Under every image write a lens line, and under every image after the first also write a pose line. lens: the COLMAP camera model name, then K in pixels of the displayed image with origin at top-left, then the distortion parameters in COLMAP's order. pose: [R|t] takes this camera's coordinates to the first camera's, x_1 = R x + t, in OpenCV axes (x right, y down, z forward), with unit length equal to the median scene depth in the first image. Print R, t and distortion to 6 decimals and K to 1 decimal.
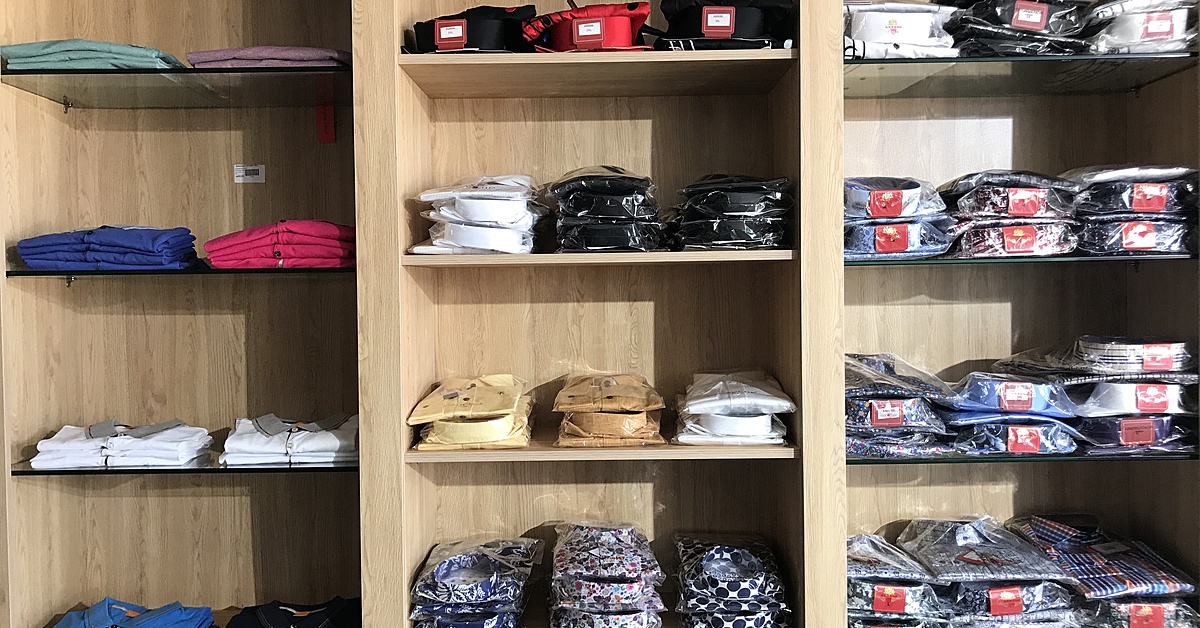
lens RADIAL K [[993.3, 0, 601.6], [0, 993.3, 315.7], [0, 0, 1]] dist [0.059382, -0.105521]
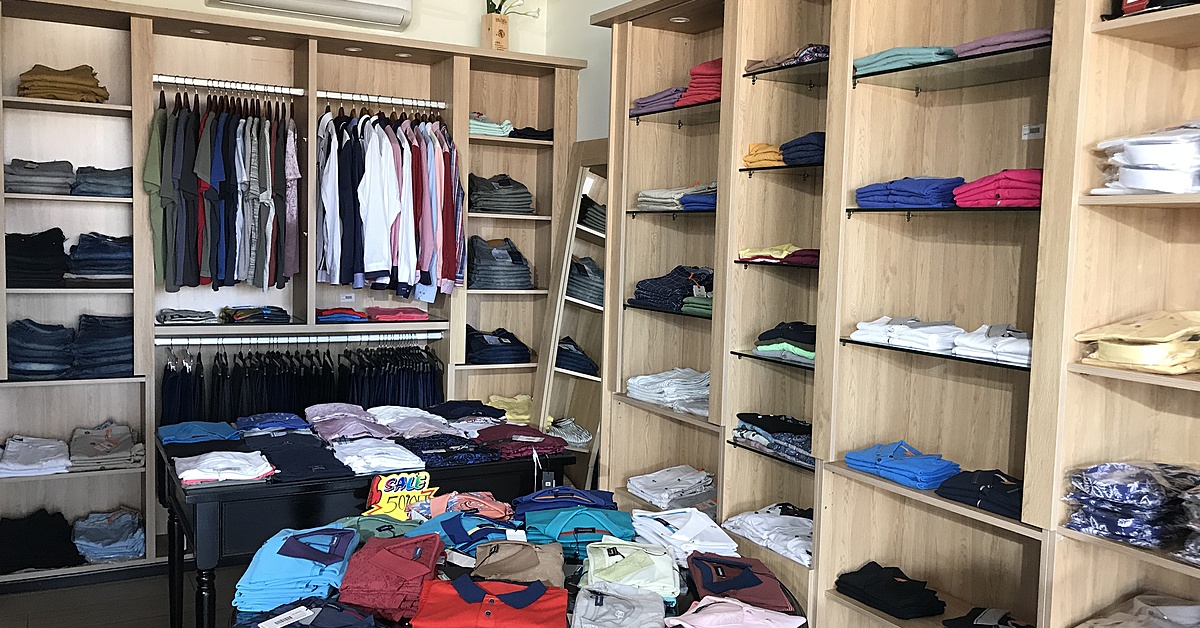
lens RADIAL K [[993.3, 0, 601.6], [0, 993.3, 315.7], [0, 0, 1]] dist [0.059382, -0.105521]
pose [[0.485165, 0.097368, -0.868985, 0.551365], [-0.056576, 0.995194, 0.079922, 0.017137], [0.872591, 0.010389, 0.488342, -0.070739]]
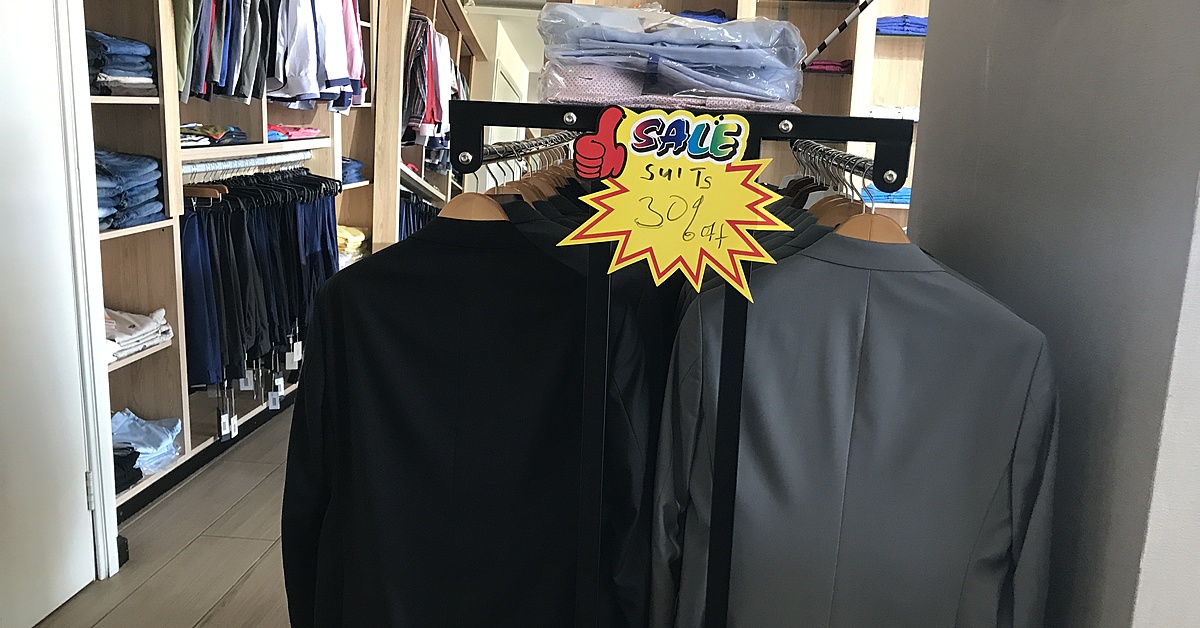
lens RADIAL K [[993.3, 0, 601.6], [0, 993.3, 315.7], [0, 0, 1]] dist [0.059382, -0.105521]
pose [[0.995550, 0.064885, -0.068342, -0.996779], [-0.051099, 0.981023, 0.187038, 0.195215], [0.079181, -0.182713, 0.979973, -1.444962]]
